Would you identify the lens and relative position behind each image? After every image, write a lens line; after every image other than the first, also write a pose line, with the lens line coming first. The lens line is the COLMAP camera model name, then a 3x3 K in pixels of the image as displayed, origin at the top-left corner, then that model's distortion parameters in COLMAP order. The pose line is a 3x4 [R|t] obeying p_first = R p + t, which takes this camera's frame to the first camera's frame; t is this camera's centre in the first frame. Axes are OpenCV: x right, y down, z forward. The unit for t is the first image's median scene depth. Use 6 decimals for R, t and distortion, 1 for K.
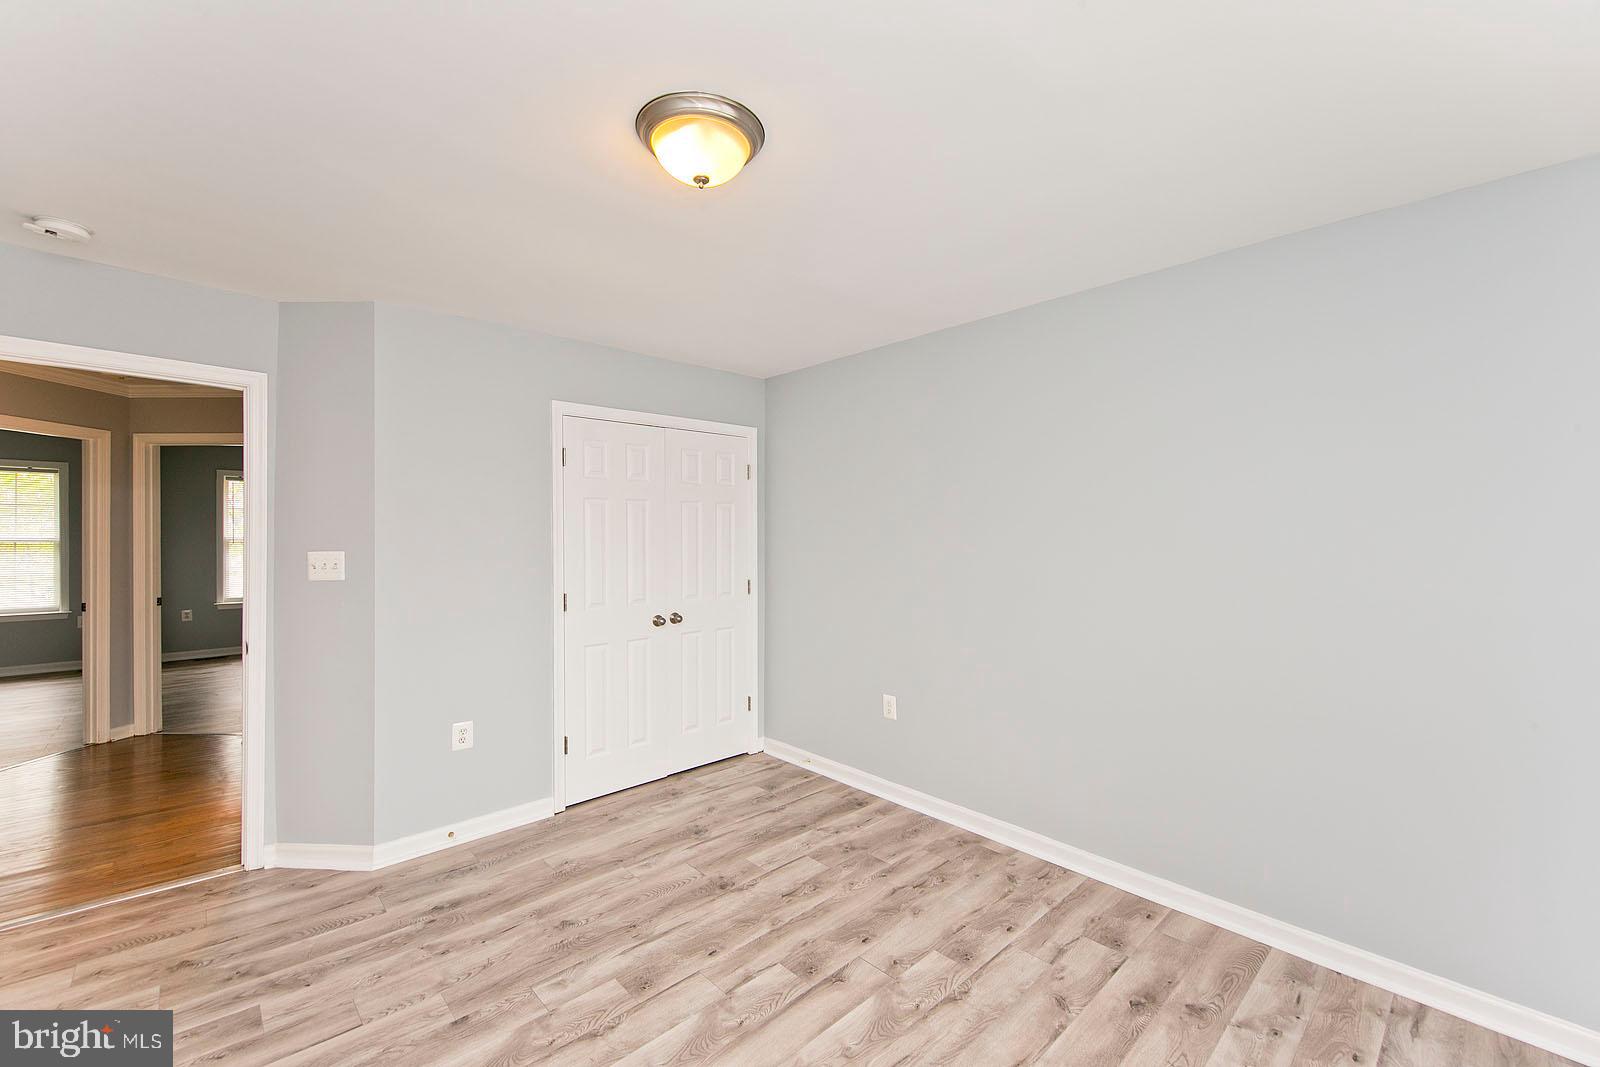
lens RADIAL K [[686.0, 0, 800.0], [0, 686.0, 517.4], [0, 0, 1]] dist [0.000548, -0.000466]
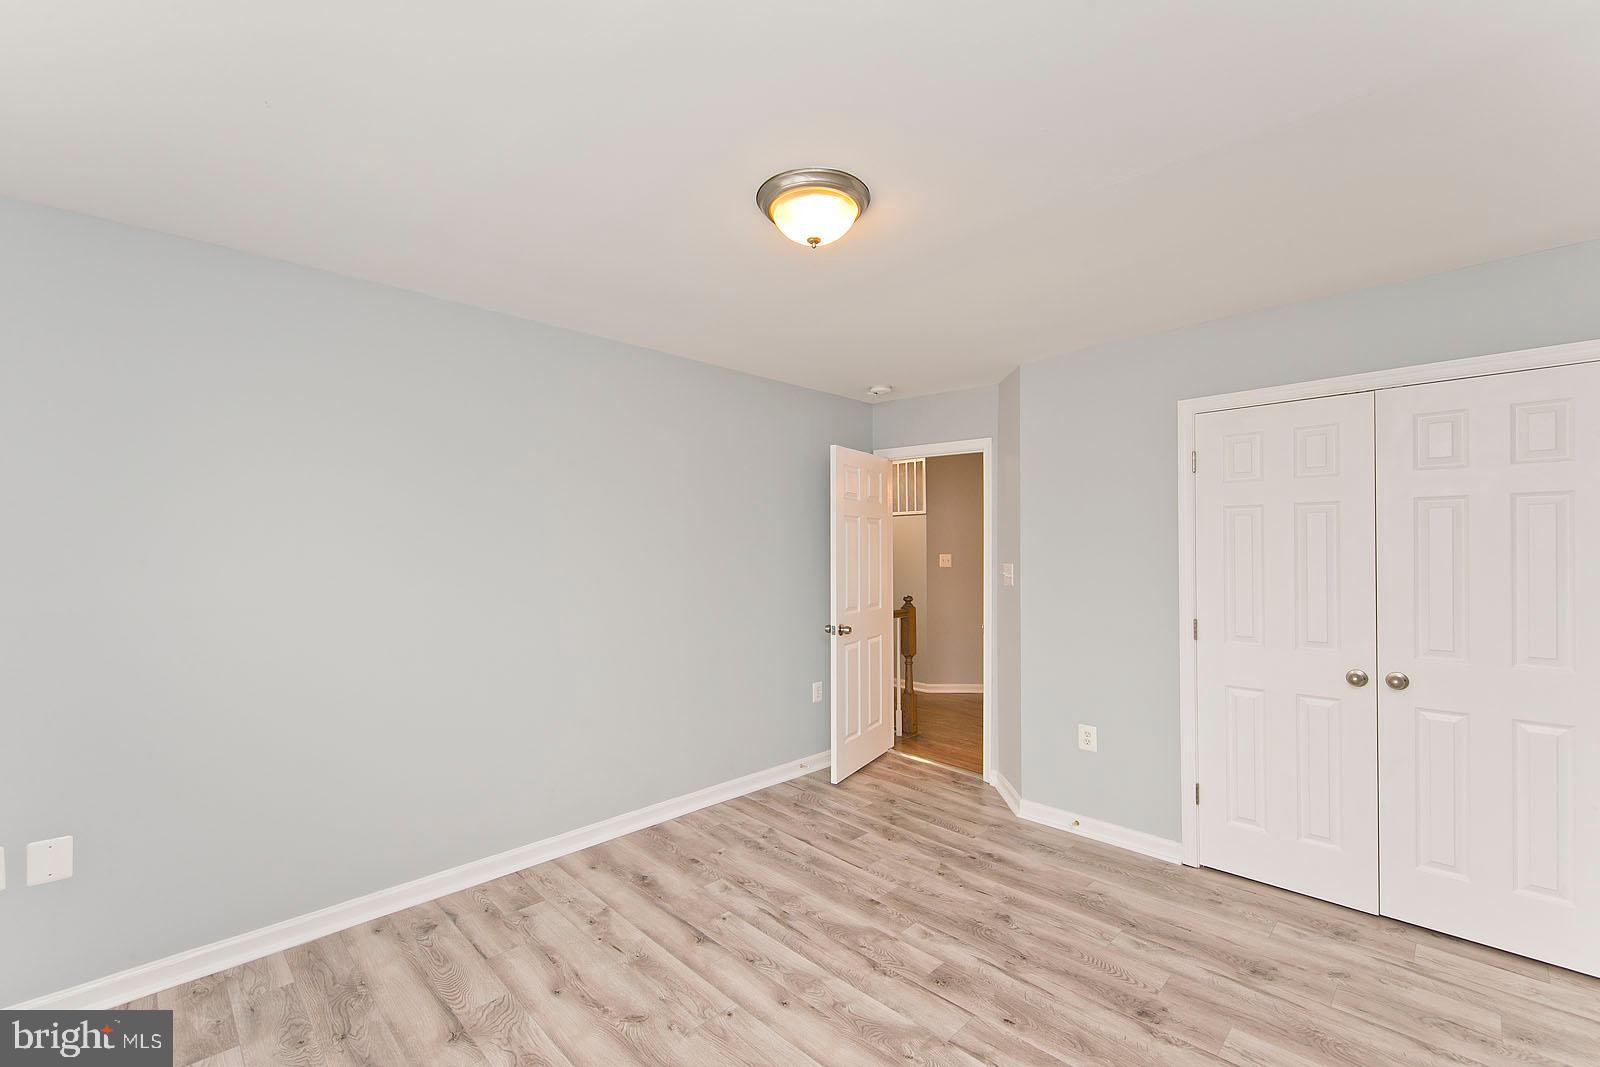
lens RADIAL K [[664.4, 0, 804.1], [0, 664.4, 541.8], [0, 0, 1]] dist [0.000076, -0.000434]
pose [[0.021754, -0.010156, -0.999712, 0.646522], [0.023755, 0.999671, -0.009639, 0.011907], [0.999481, -0.023539, 0.021988, 0.641087]]
